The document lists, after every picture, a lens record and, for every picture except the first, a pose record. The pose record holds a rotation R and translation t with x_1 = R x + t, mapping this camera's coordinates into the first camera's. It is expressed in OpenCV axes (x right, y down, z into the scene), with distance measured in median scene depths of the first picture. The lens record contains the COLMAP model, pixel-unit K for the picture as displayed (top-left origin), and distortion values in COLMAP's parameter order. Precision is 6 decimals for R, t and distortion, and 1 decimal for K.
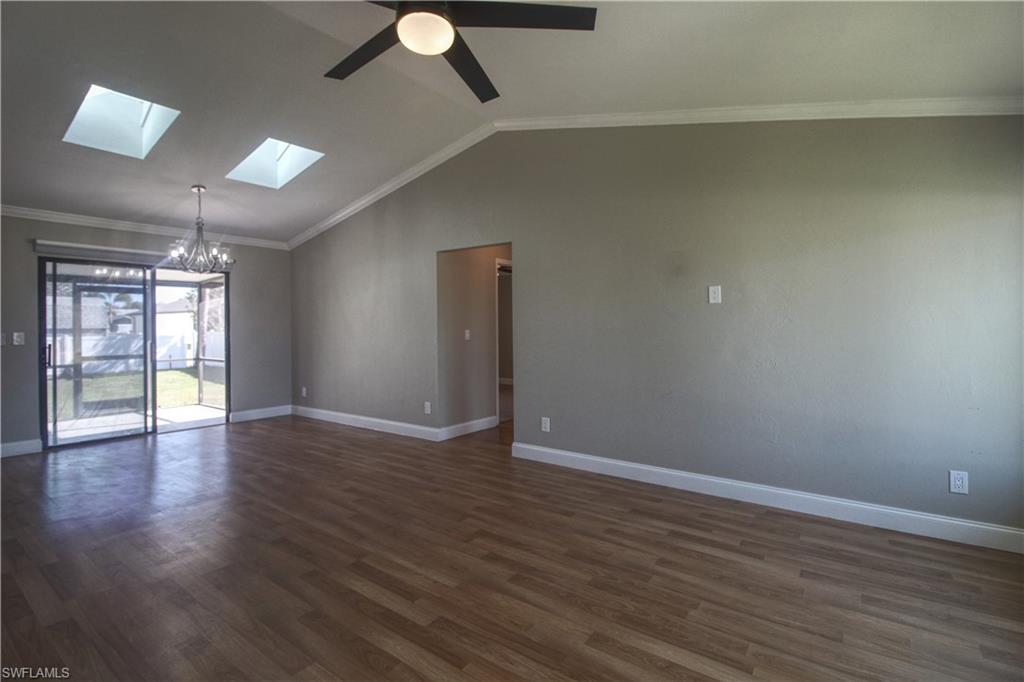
lens RADIAL K [[481.1, 0, 512.9], [0, 481.1, 333.2], [0, 0, 1]] dist [-0.013533, -0.002141]
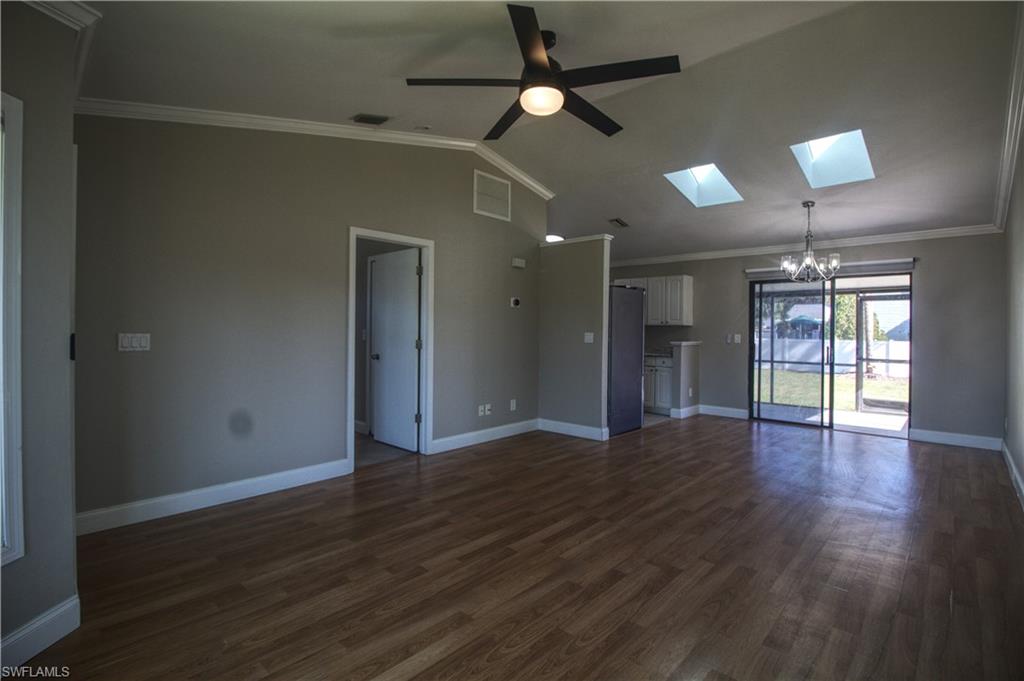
lens RADIAL K [[481.1, 0, 532.0], [0, 481.1, 331.6], [0, 0, 1]] dist [-0.013533, -0.002141]
pose [[-0.101052, 0.007236, -0.994855, 0.733902], [-0.026298, 0.999605, 0.009942, -0.012147], [0.994533, 0.027168, -0.100822, 0.745009]]
